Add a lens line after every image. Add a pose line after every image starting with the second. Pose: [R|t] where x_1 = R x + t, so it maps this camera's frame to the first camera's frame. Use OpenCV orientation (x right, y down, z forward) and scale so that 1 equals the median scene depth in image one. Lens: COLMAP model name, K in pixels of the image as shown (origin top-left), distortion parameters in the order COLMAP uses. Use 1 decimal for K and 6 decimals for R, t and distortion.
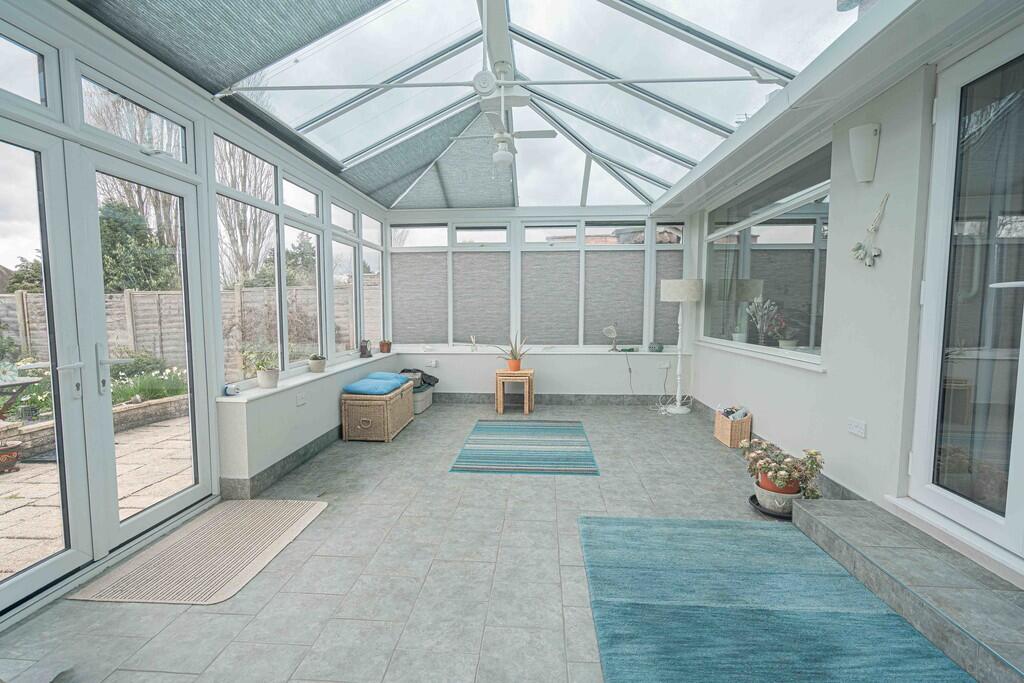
lens RADIAL K [[470.4, 0, 509.2], [0, 470.4, 343.8], [0, 0, 1]] dist [-0.000382, 0.000152]
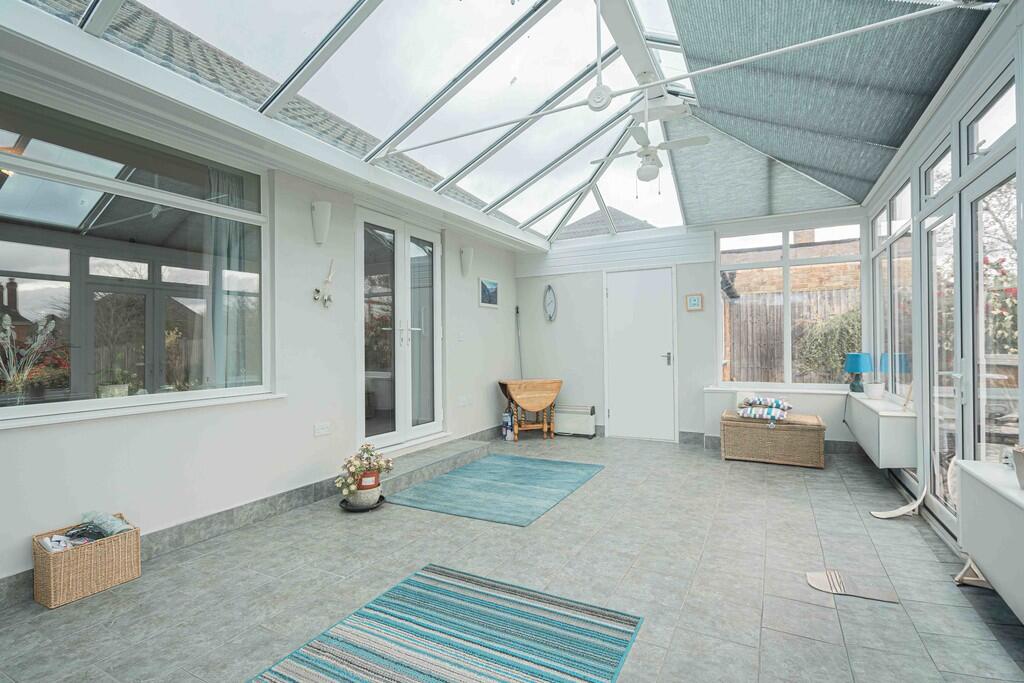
lens RADIAL K [[470.4, 0, 512.7], [0, 470.4, 342.3], [0, 0, 1]] dist [-0.000382, 0.000152]
pose [[-0.911850, 0.010209, 0.410397, -0.185574], [0.040720, 0.997010, 0.065672, -0.084715], [-0.408499, 0.076595, -0.909539, 1.314419]]
